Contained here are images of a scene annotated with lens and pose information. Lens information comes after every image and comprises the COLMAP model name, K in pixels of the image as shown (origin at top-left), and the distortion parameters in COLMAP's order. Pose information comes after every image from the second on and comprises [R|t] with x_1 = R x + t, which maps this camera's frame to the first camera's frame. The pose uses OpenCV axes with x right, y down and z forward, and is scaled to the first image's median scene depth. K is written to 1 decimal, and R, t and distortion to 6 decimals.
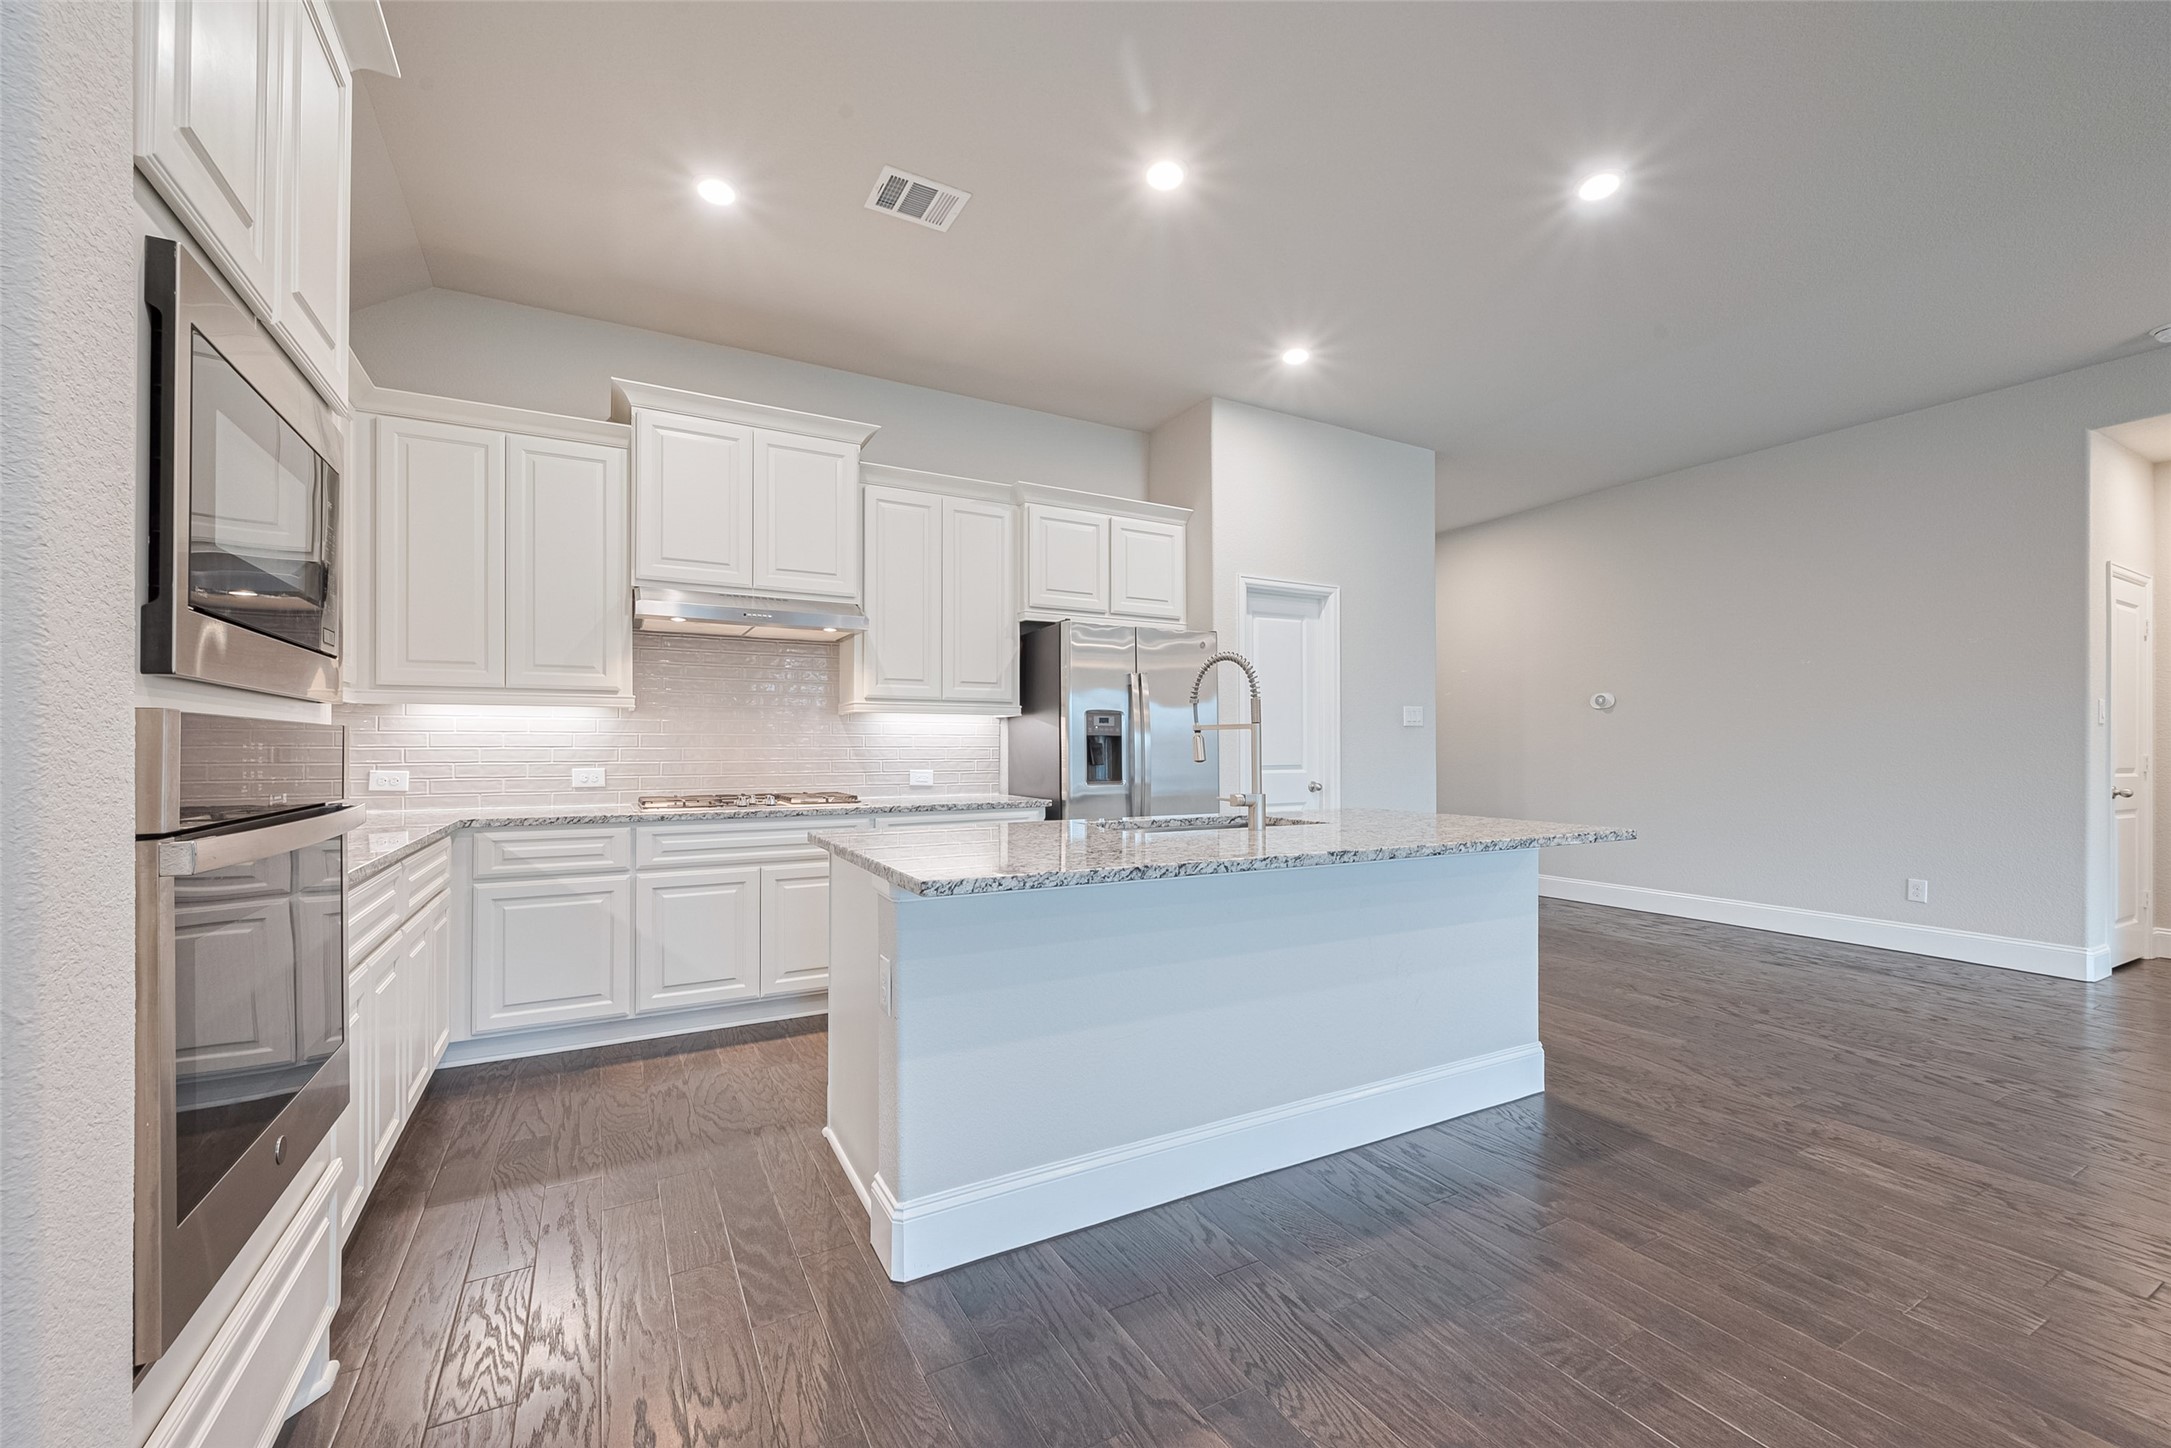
lens RADIAL K [[852.5, 0, 1094.9], [0, 852.5, 733.6], [0, 0, 1]] dist [0.001506, 0.000101]
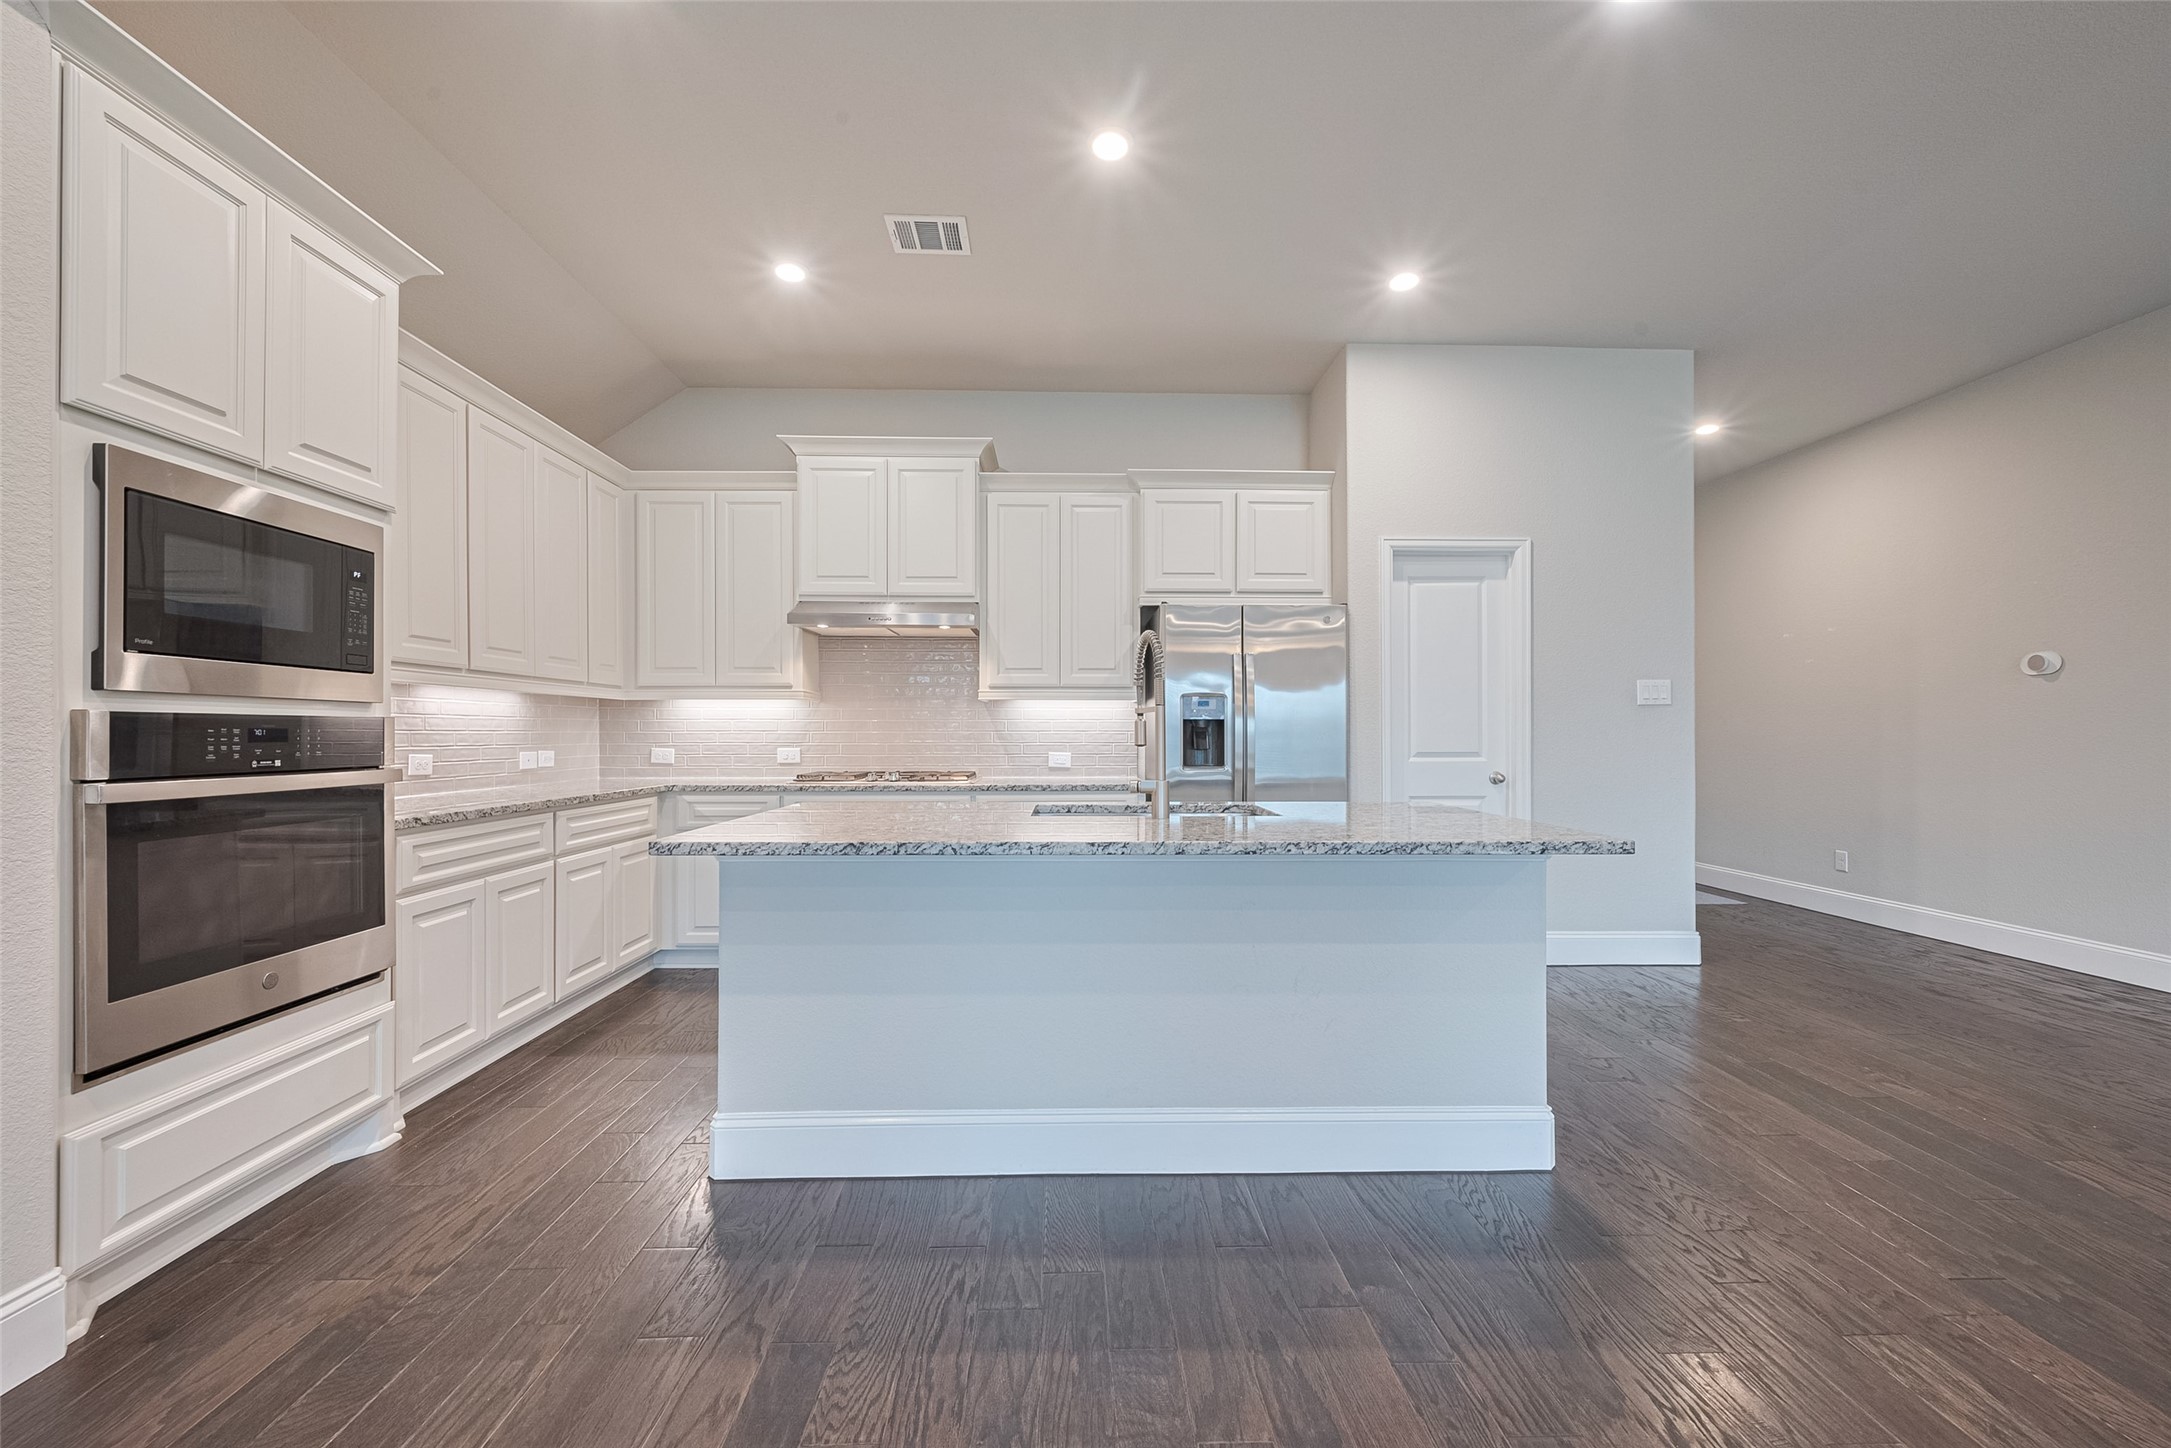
lens RADIAL K [[847.9, 0, 1085.5], [0, 847.9, 724.0], [0, 0, 1]] dist [0.000043, 0.000064]
pose [[0.892004, -0.004003, -0.452010, 0.331196], [0.007262, 0.999959, 0.005475, 0.001363], [0.451969, -0.008166, 0.891996, 0.077464]]
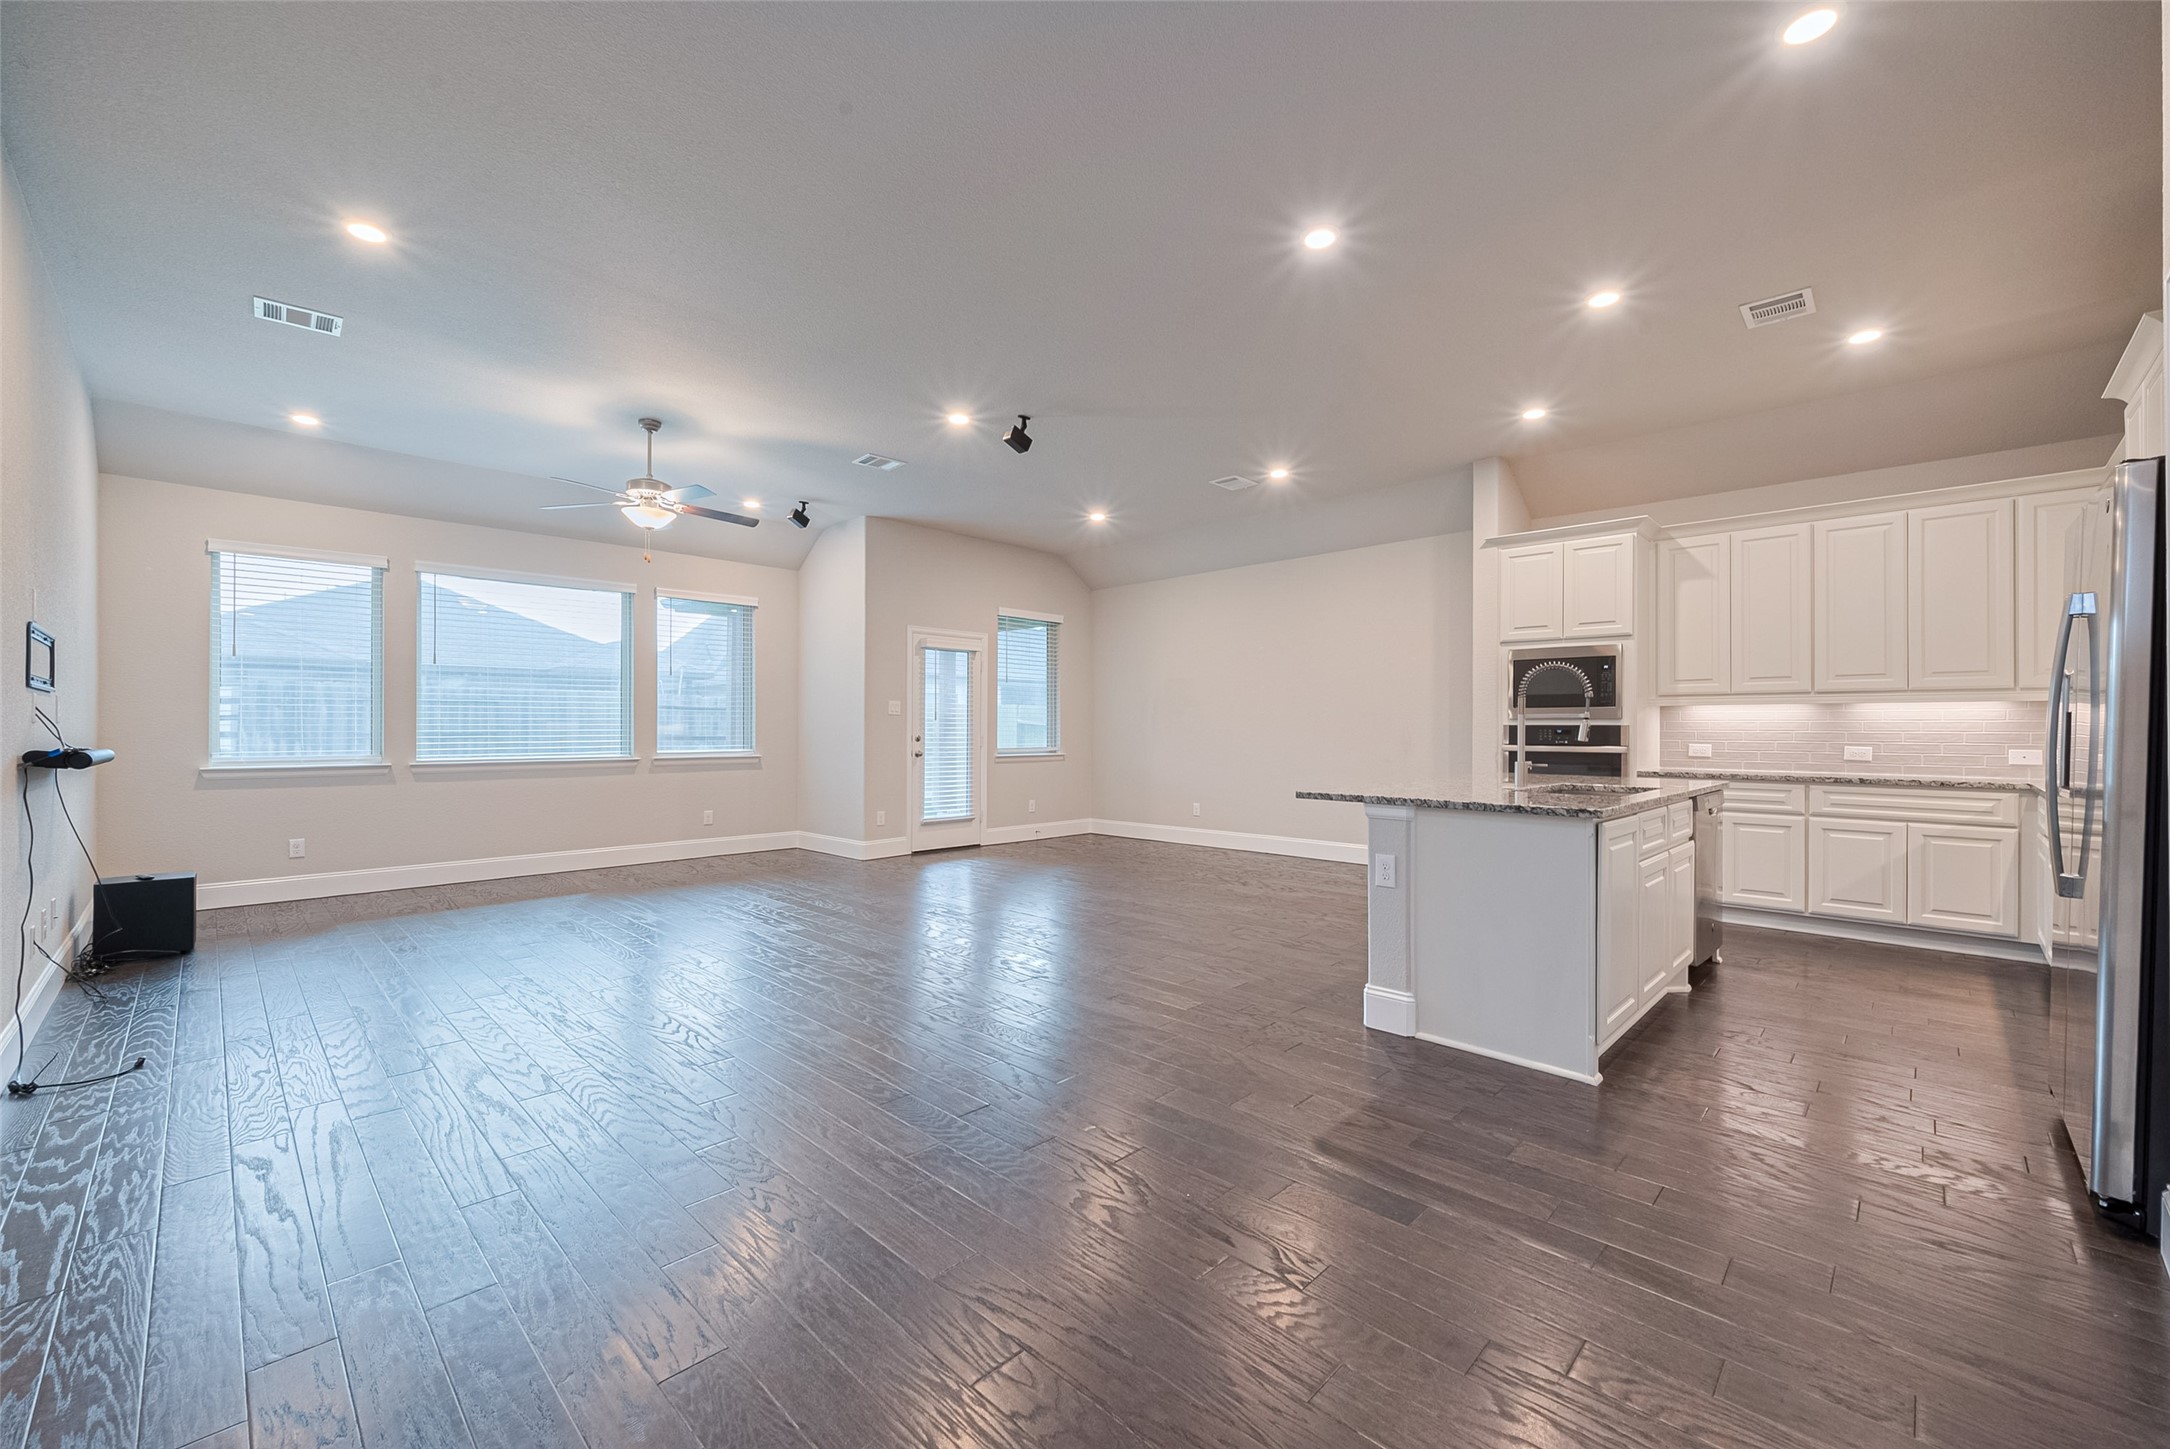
lens RADIAL K [[876.3, 0, 1077.3], [0, 876.3, 725.4], [0, 0, 1]] dist [-0.000851, -0.000304]
pose [[-0.959129, -0.004216, -0.282938, 0.831740], [0.000578, 0.999858, -0.016858, 0.019510], [0.282969, -0.016332, -0.958990, 1.365182]]
